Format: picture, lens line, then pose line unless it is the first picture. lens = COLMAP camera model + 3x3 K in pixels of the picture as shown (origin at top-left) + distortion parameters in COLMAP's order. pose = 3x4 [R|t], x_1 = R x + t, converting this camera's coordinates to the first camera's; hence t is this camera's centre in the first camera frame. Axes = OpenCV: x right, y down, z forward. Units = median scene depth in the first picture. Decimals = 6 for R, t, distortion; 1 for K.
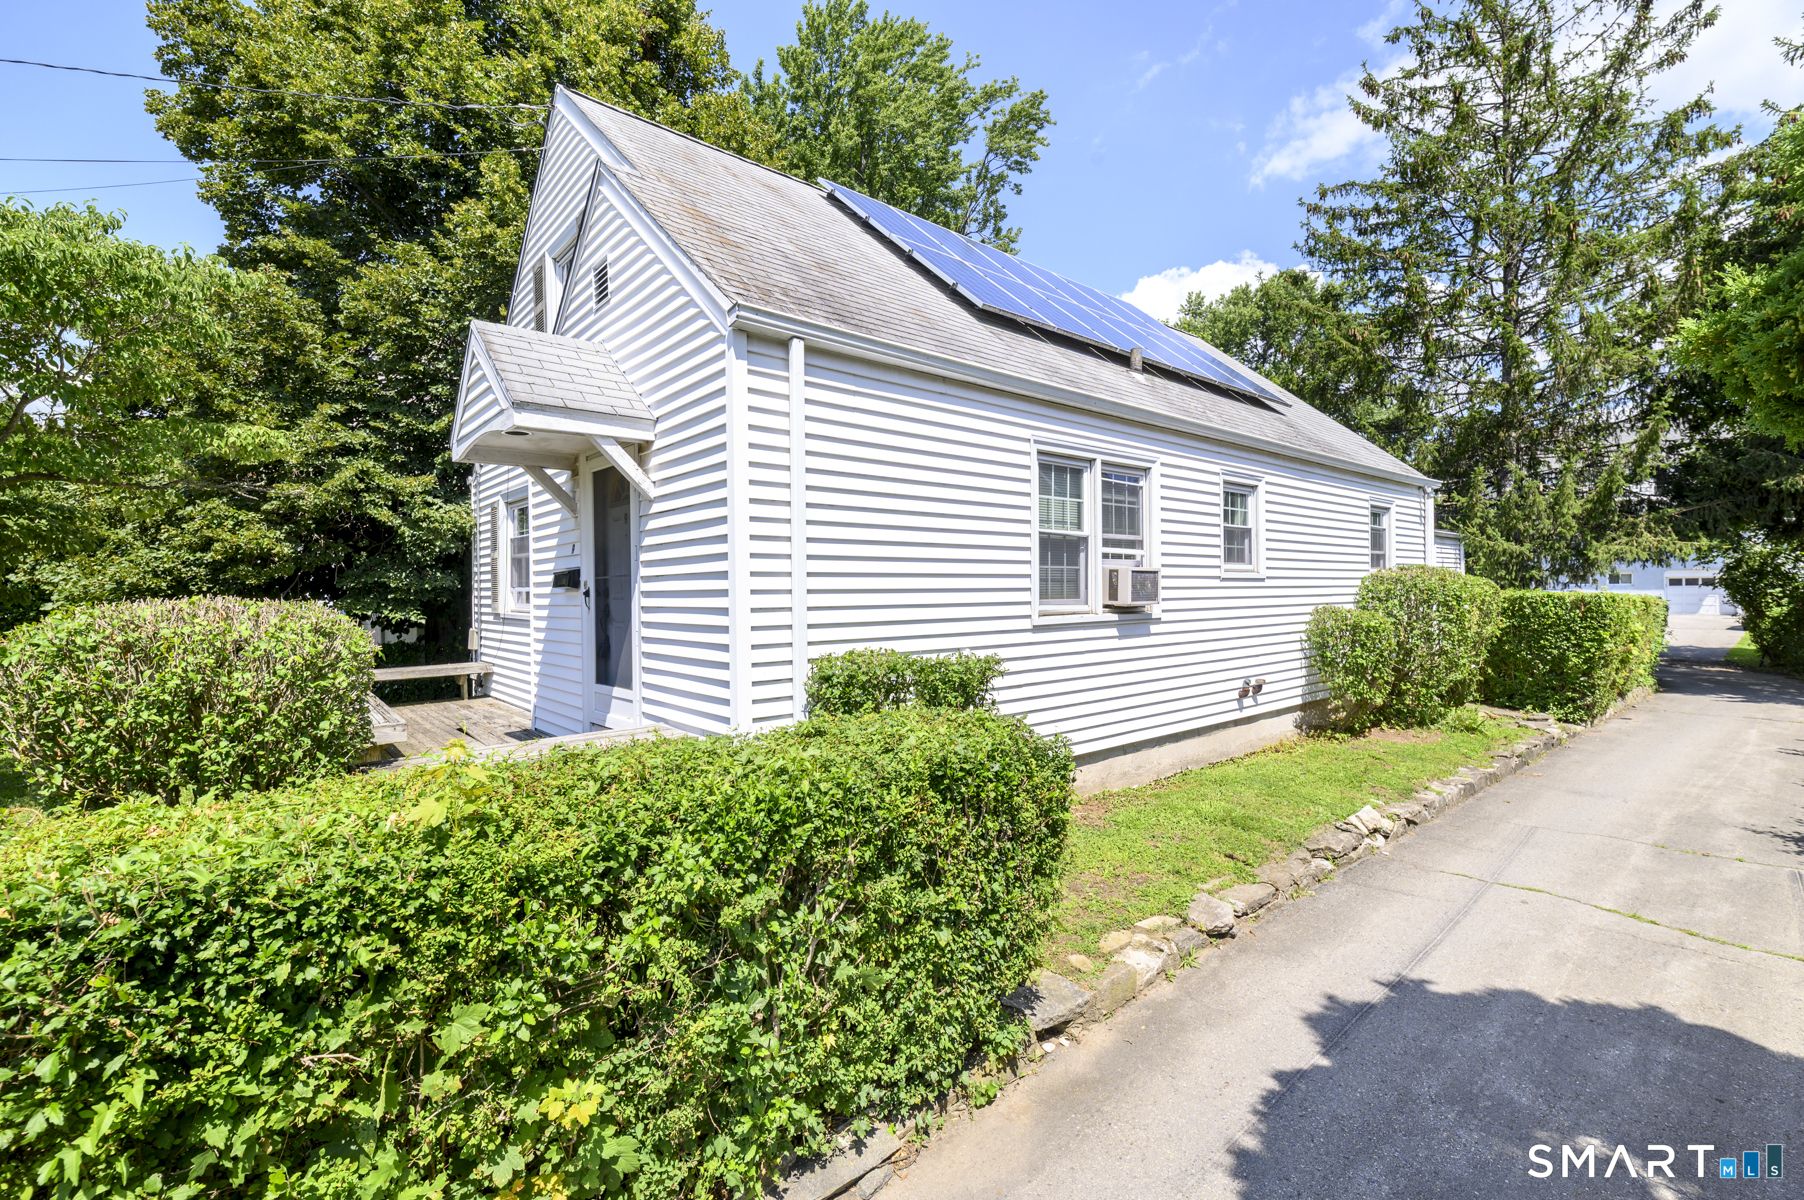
lens RADIAL K [[771.0, 0, 888.7], [0, 771.0, 584.6], [0, 0, 1]] dist [0.000951, 0.000090]
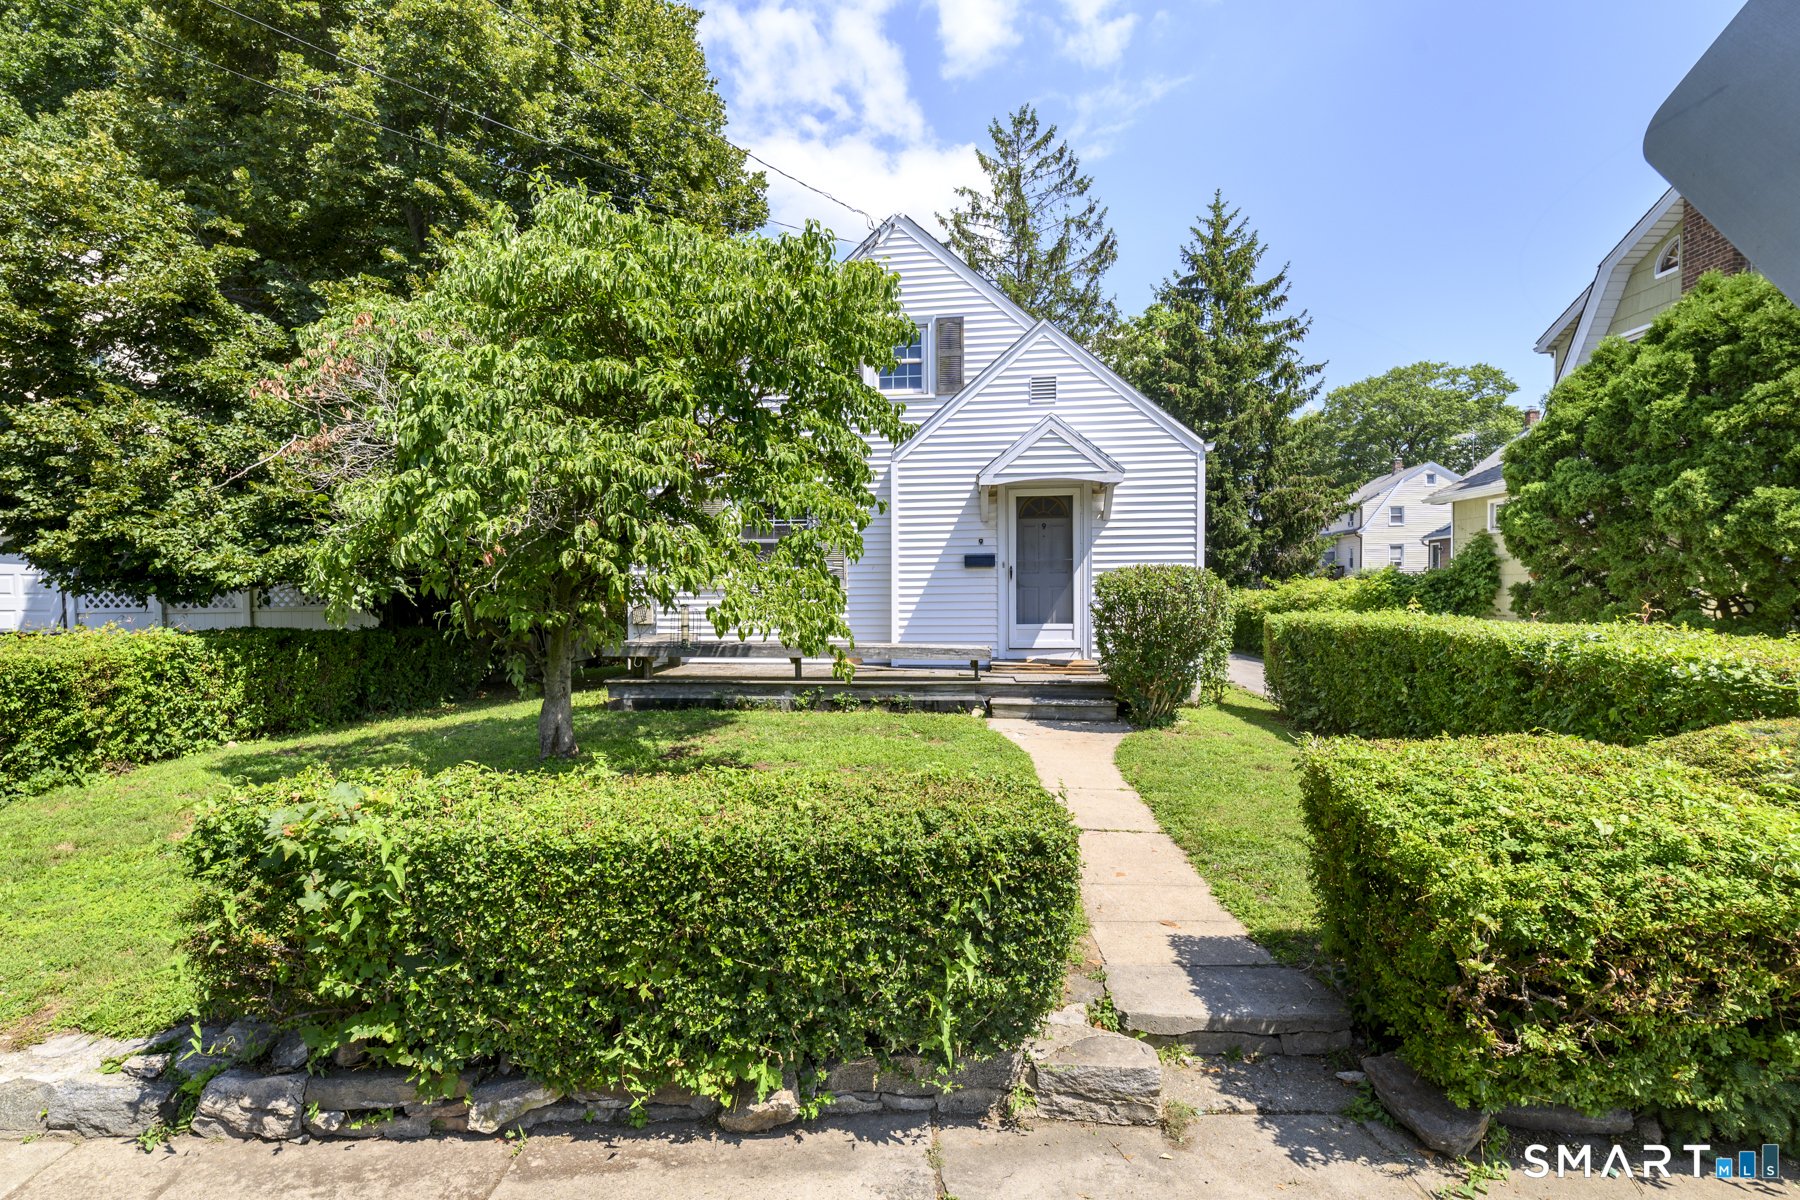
lens RADIAL K [[855.6, 0, 841.2], [0, 855.6, 613.2], [0, 0, 1]] dist [0.001303, 0.000485]
pose [[0.751638, -0.008167, 0.659526, -0.682034], [-0.009443, 0.999688, 0.023141, 0.024444], [-0.659509, -0.023622, 0.751326, -0.050296]]
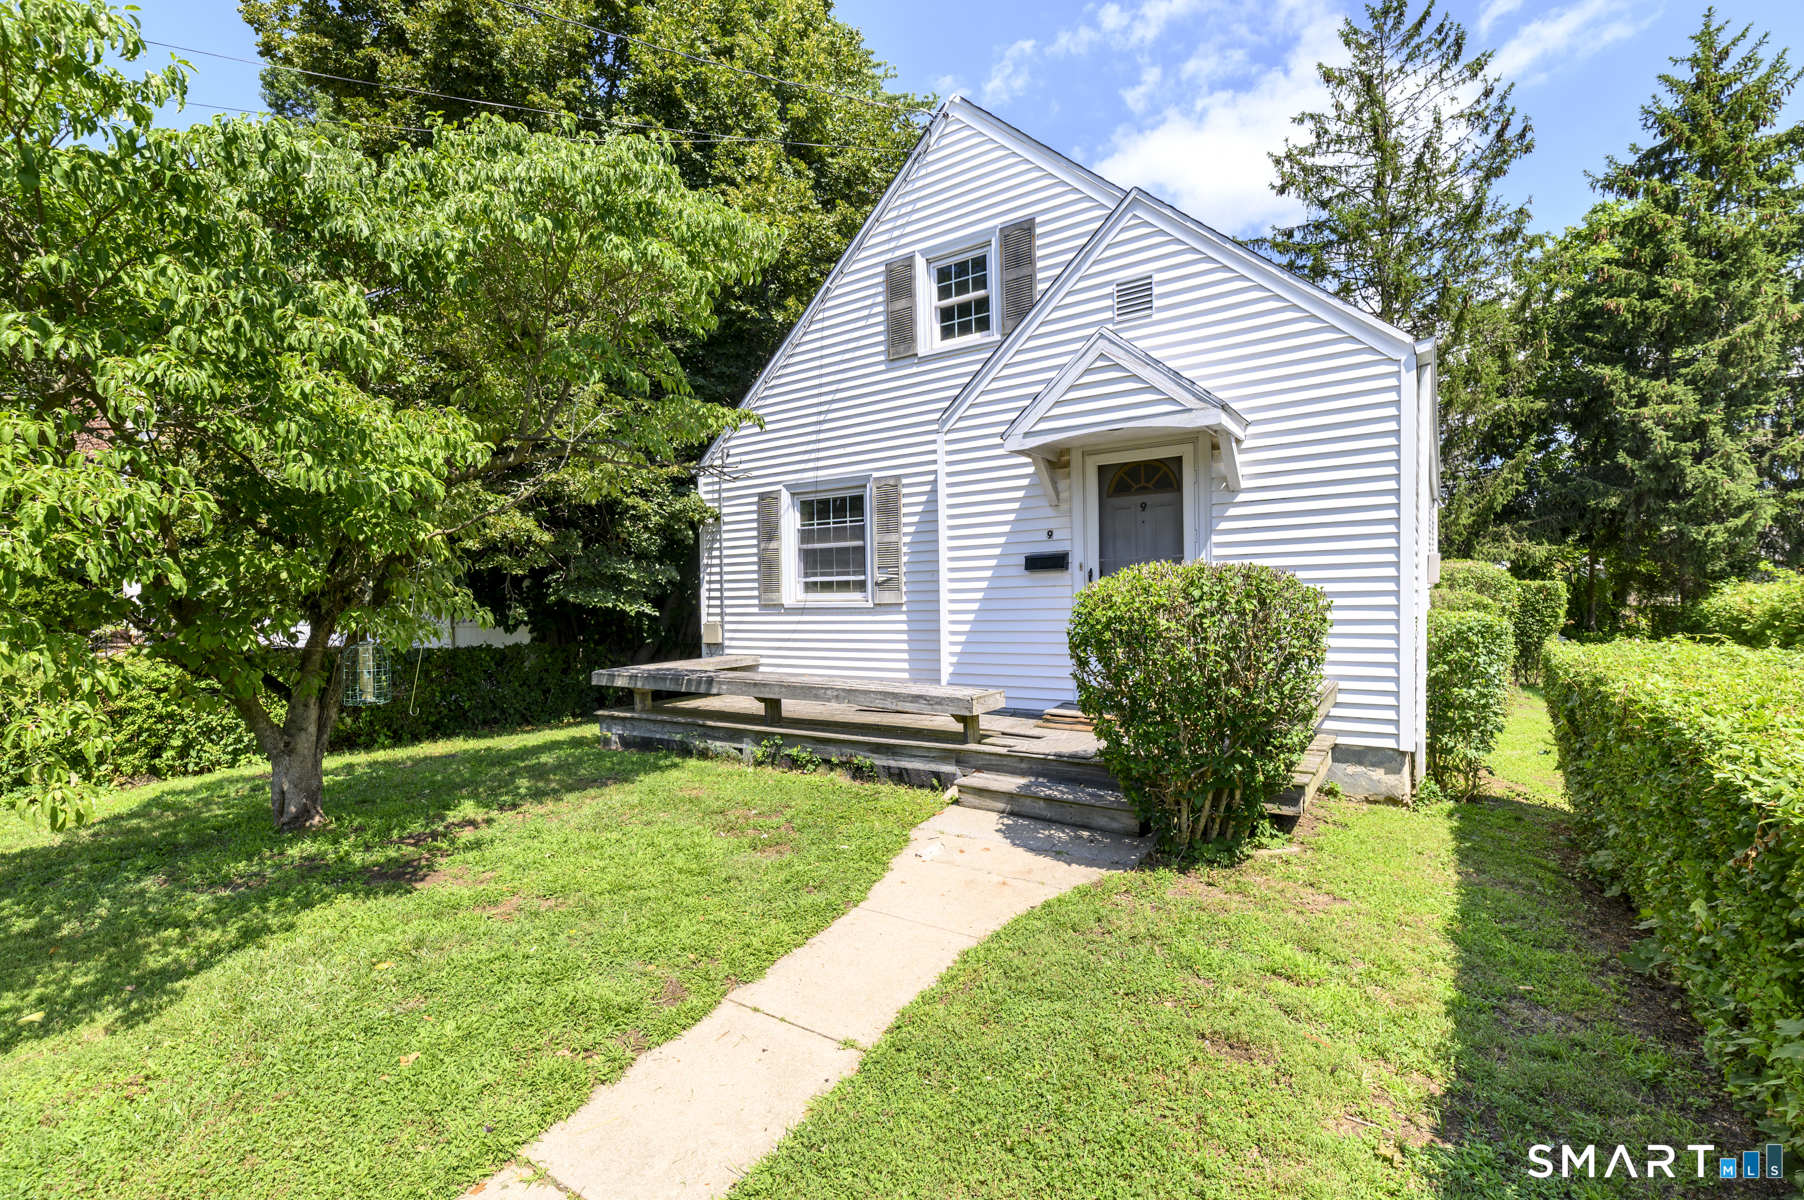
lens RADIAL K [[782.0, 0, 896.5], [0, 782.0, 613.3], [0, 0, 1]] dist [0.006809, 0.000355]
pose [[0.961553, -0.013349, 0.274296, -0.354870], [0.006316, 0.999629, 0.026510, 0.014151], [-0.274548, -0.023758, 0.961280, -0.006098]]
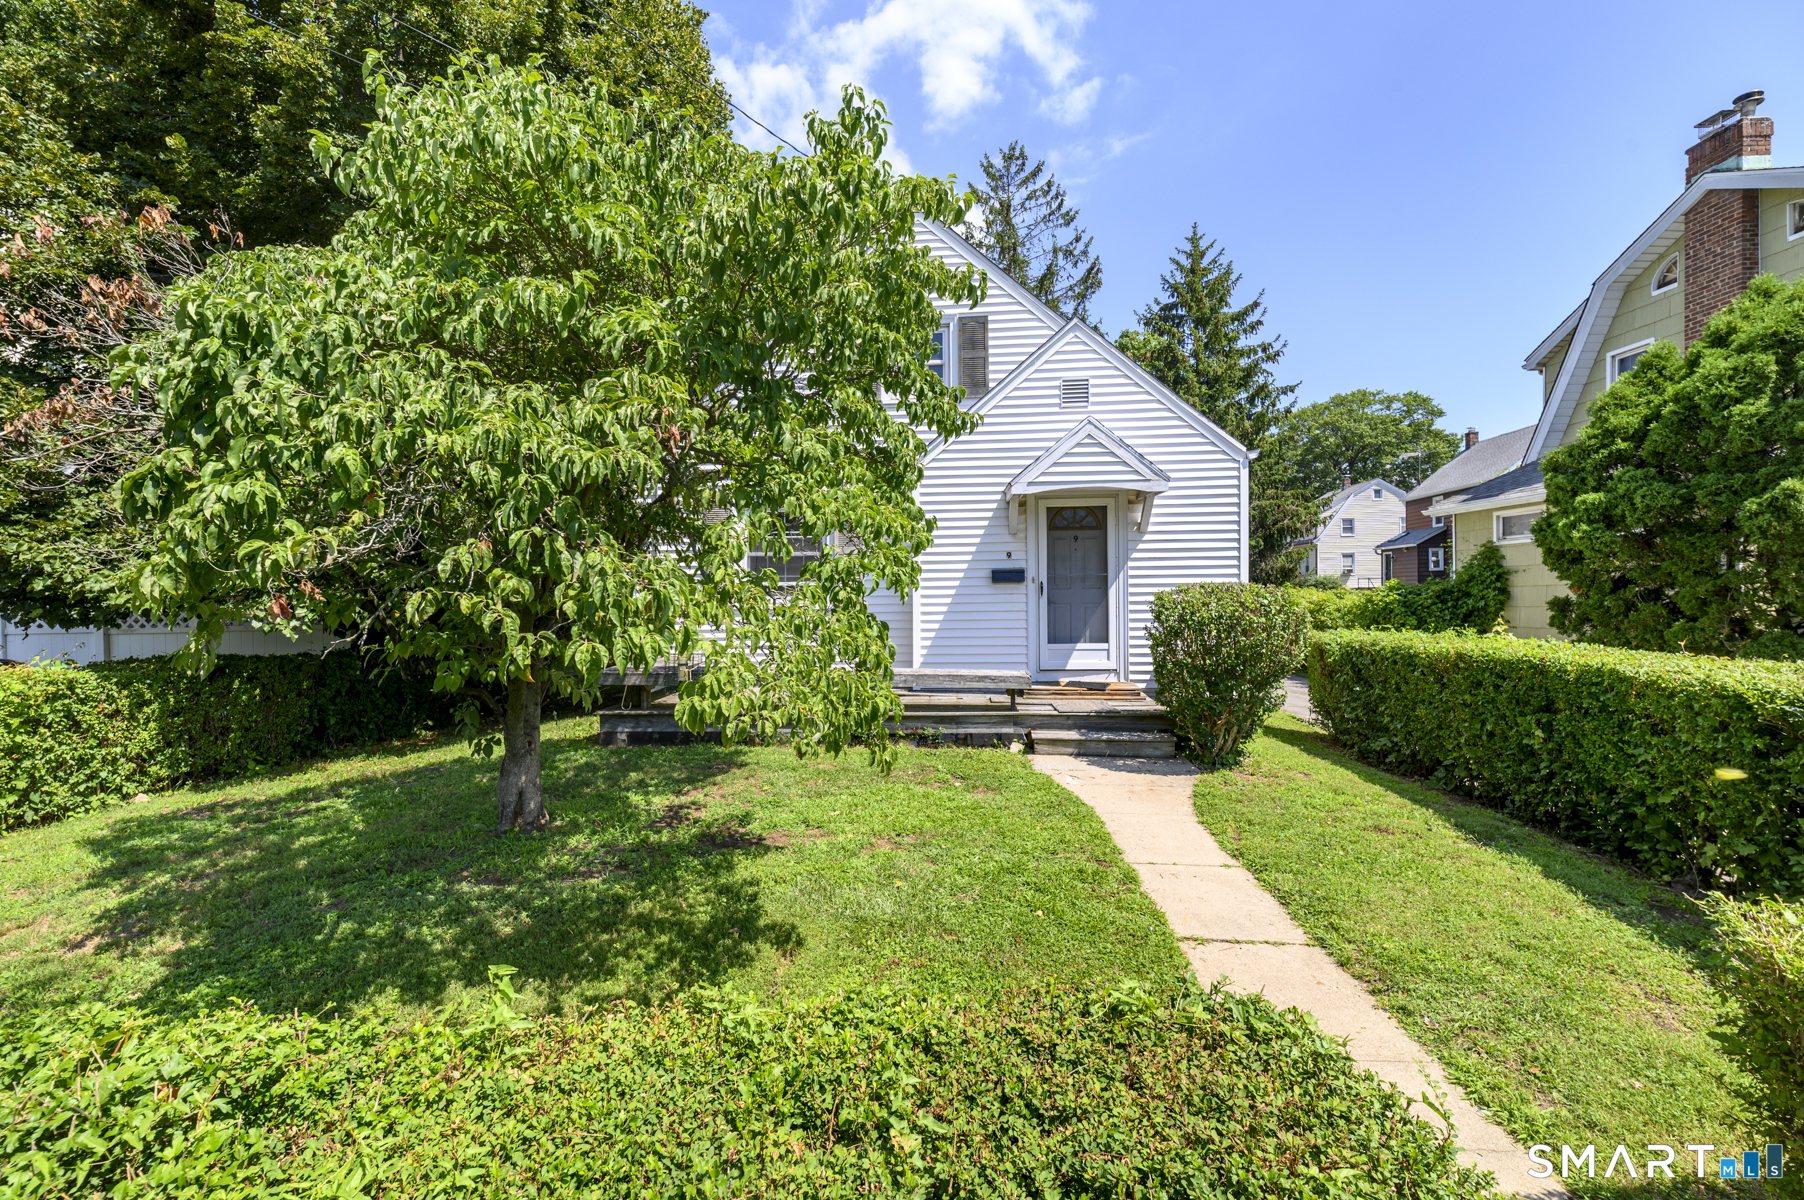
lens RADIAL K [[776.6, 0, 870.2], [0, 776.6, 596.6], [0, 0, 1]] dist [0.003014, 0.000296]
pose [[0.721868, 0.005362, 0.692010, -0.621114], [-0.006822, 0.999977, -0.000632, 0.014021], [-0.691998, -0.004265, 0.721887, 0.044315]]
